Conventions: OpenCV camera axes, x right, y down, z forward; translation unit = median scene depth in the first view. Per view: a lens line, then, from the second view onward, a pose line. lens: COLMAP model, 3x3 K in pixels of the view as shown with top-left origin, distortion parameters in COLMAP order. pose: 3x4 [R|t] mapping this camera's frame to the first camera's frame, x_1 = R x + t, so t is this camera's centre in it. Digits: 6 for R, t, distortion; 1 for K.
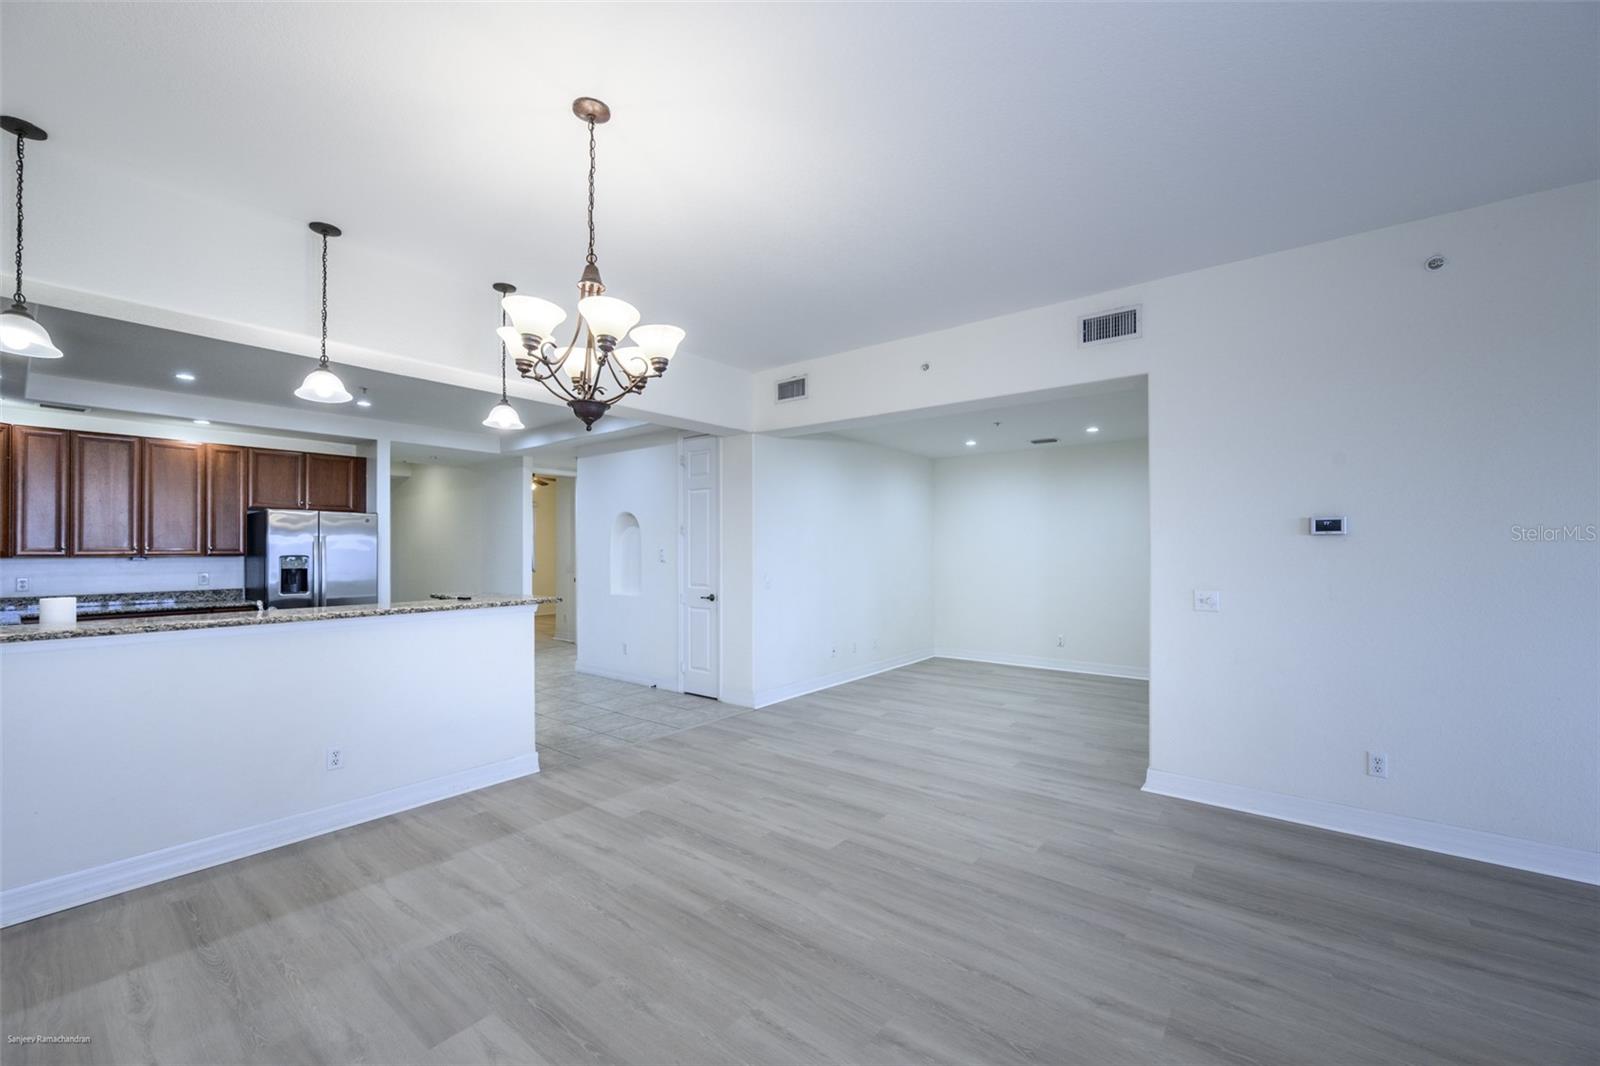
lens RADIAL K [[632.9, 0, 799.9], [0, 632.9, 546.9], [0, 0, 1]] dist [-0.002891, -0.000316]
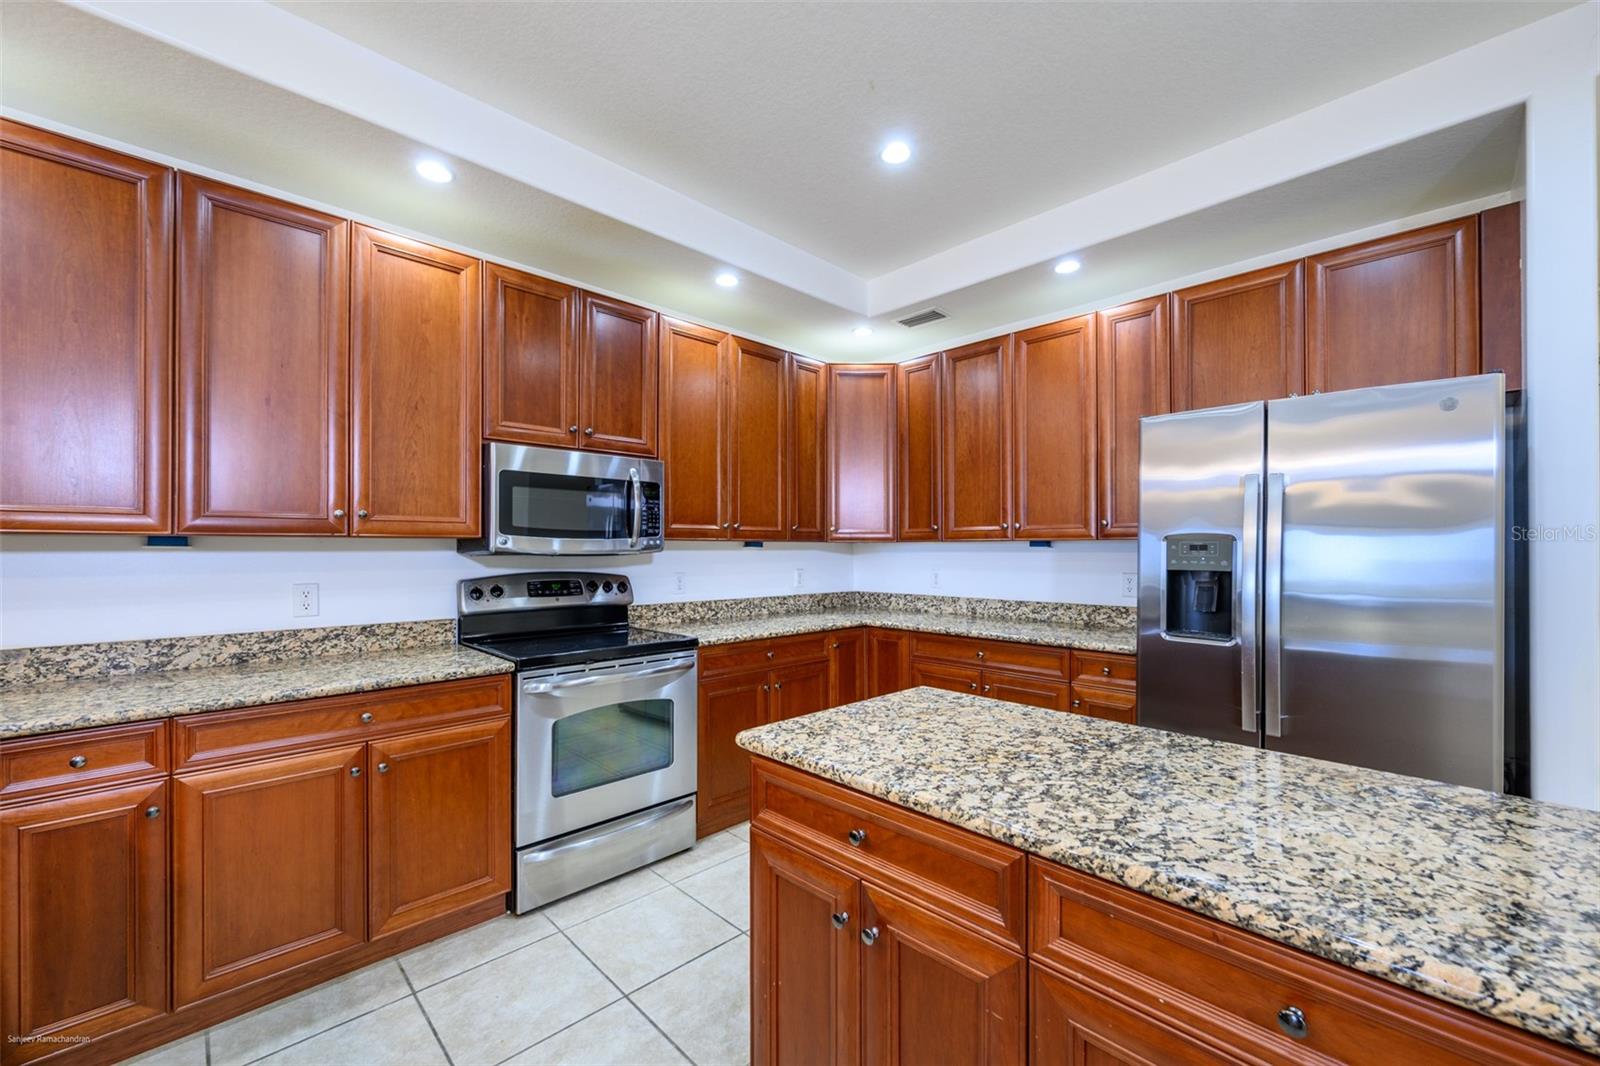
lens RADIAL K [[650.6, 0, 788.0], [0, 650.6, 558.7], [0, 0, 1]] dist [-0.002380, -0.000192]
pose [[-0.140376, 0.015278, -0.989980, -0.627271], [0.003449, 0.999882, 0.014942, 0.033819], [0.990092, -0.001317, -0.140412, 1.304782]]
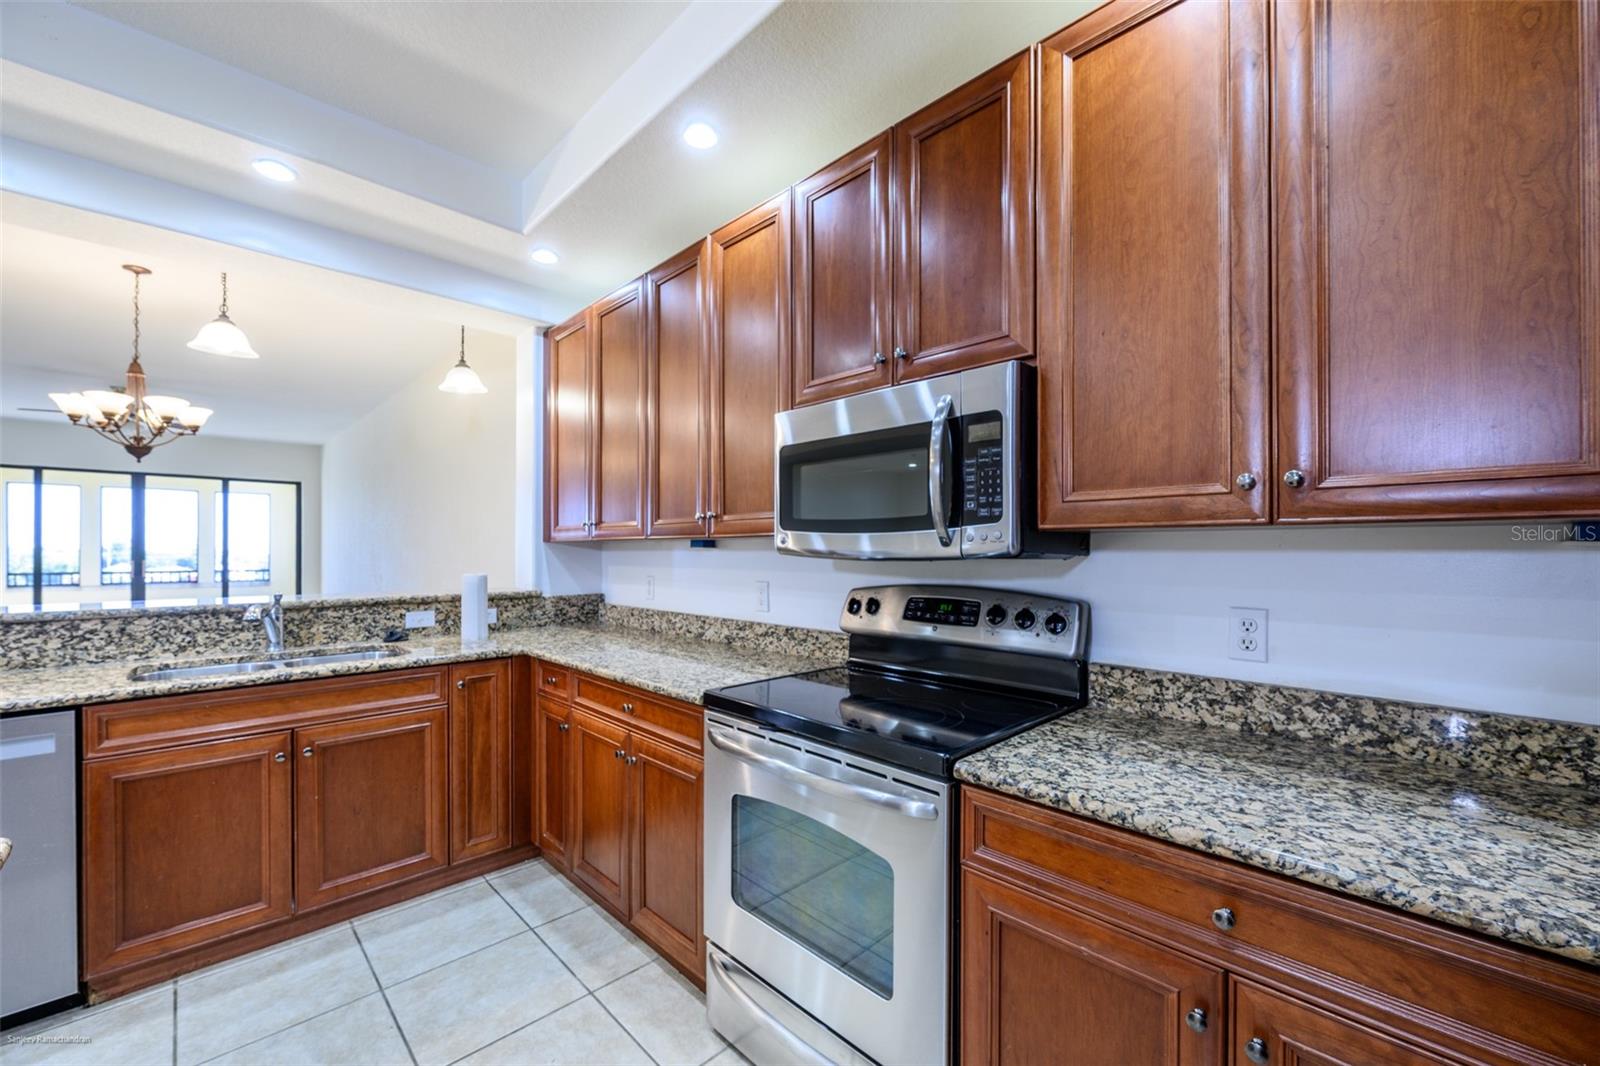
lens RADIAL K [[648.4, 0, 802.5], [0, 648.4, 551.1], [0, 0, 1]] dist [-0.002578, -0.000343]
pose [[-0.990470, 0.002249, 0.137713, -1.326857], [0.002102, 0.999997, -0.001213, 0.035808], [-0.137716, -0.000912, -0.990471, 1.419327]]
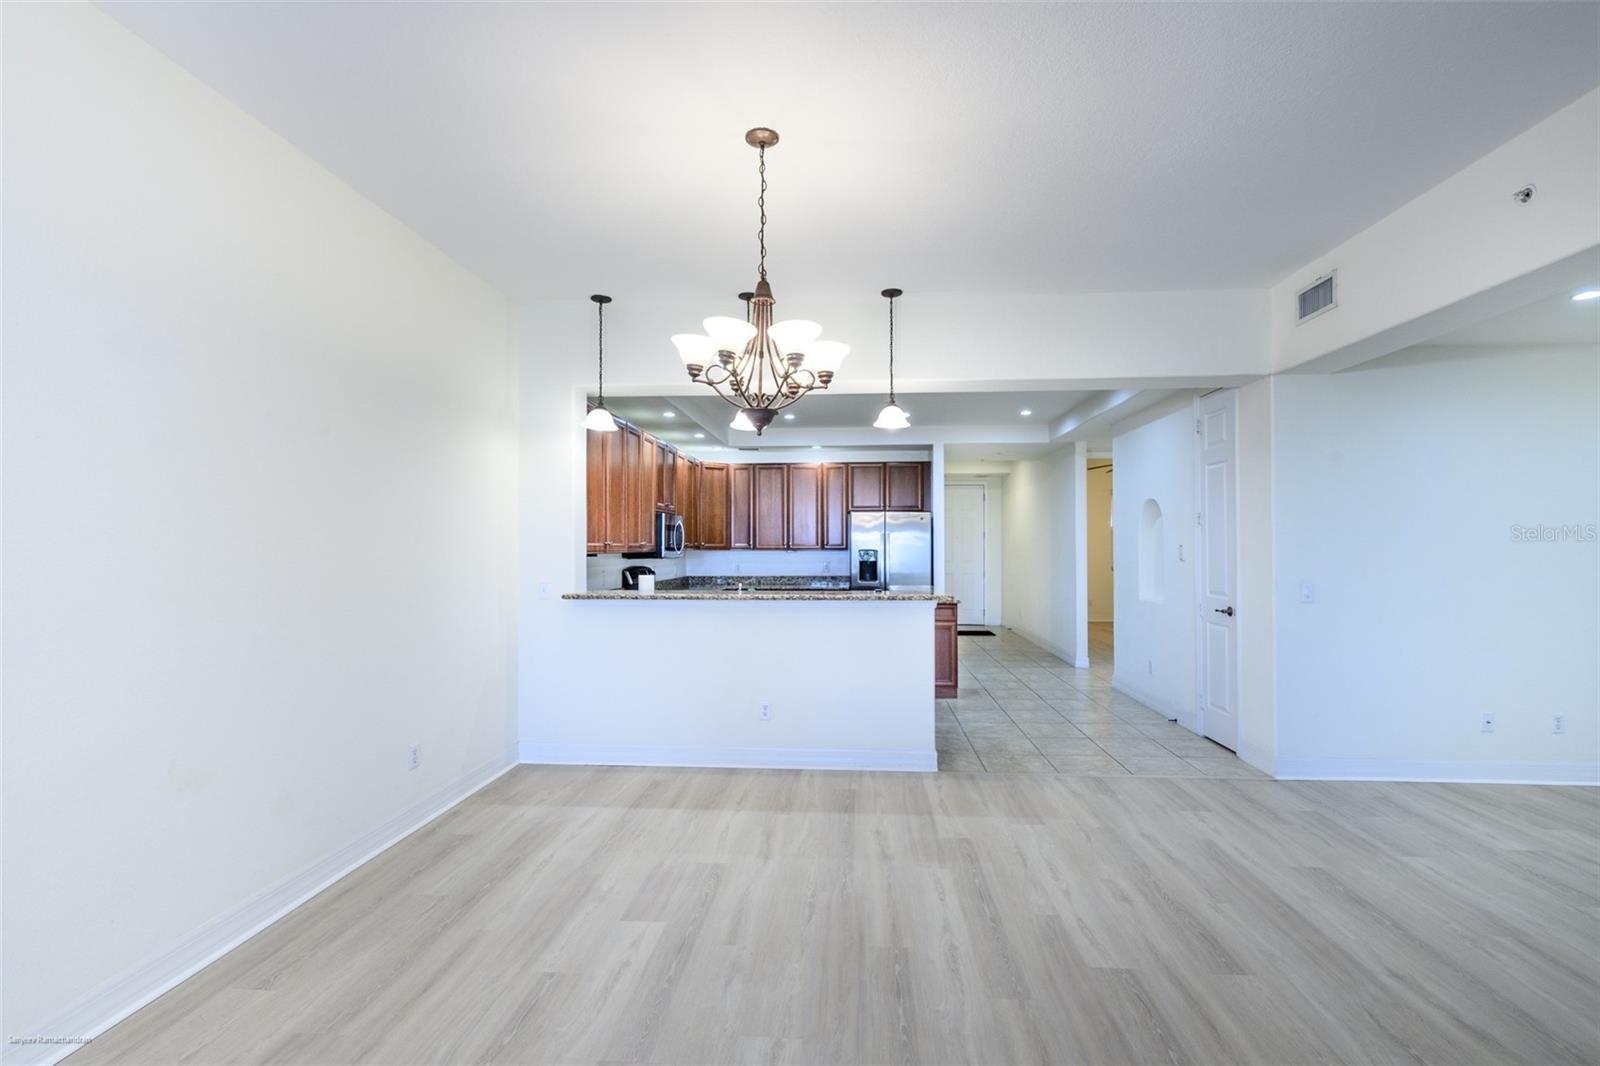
lens RADIAL K [[716.2, 0, 805.0], [0, 716.2, 538.8], [0, 0, 1]] dist [-0.001557, -0.000215]
pose [[0.567181, -0.006250, -0.823570, 0.400245], [0.004126, 0.999980, -0.004747, -0.001634], [0.823583, -0.000706, 0.567195, 0.208763]]
